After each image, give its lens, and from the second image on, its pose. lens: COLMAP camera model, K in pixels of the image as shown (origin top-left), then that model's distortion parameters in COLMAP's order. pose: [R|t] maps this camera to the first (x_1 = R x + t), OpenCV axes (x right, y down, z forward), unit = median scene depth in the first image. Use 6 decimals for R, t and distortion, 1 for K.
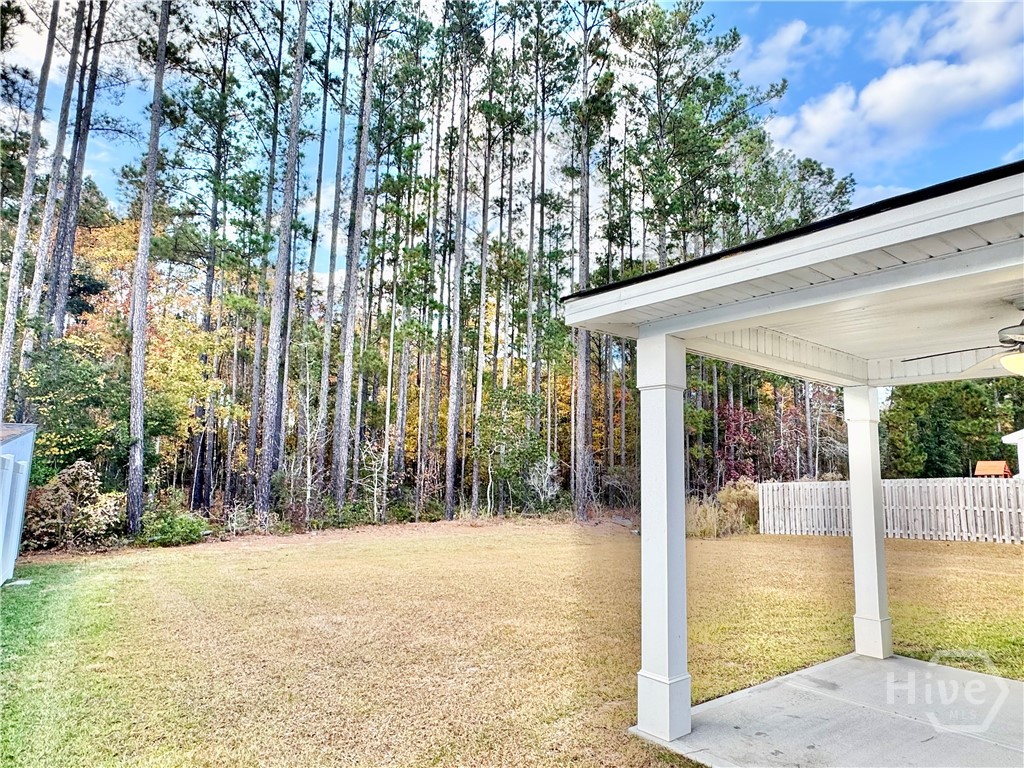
lens RADIAL K [[610.9, 0, 509.2], [0, 610.9, 387.3], [0, 0, 1]] dist [-0.002183, 0.001763]
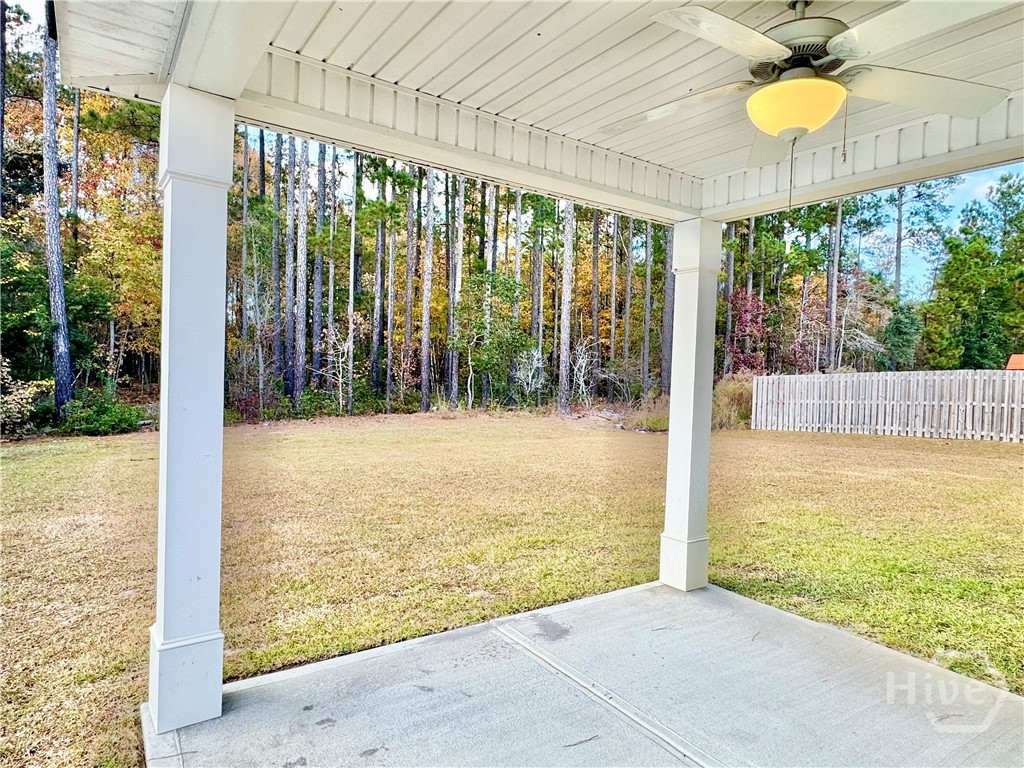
lens RADIAL K [[610.9, 0, 509.2], [0, 610.9, 387.3], [0, 0, 1]] dist [-0.002183, 0.001763]
pose [[0.998112, 0.006365, -0.061096, 0.101996], [0.004068, 0.985582, 0.169149, 0.016737], [0.061292, -0.169078, 0.983695, 0.068173]]
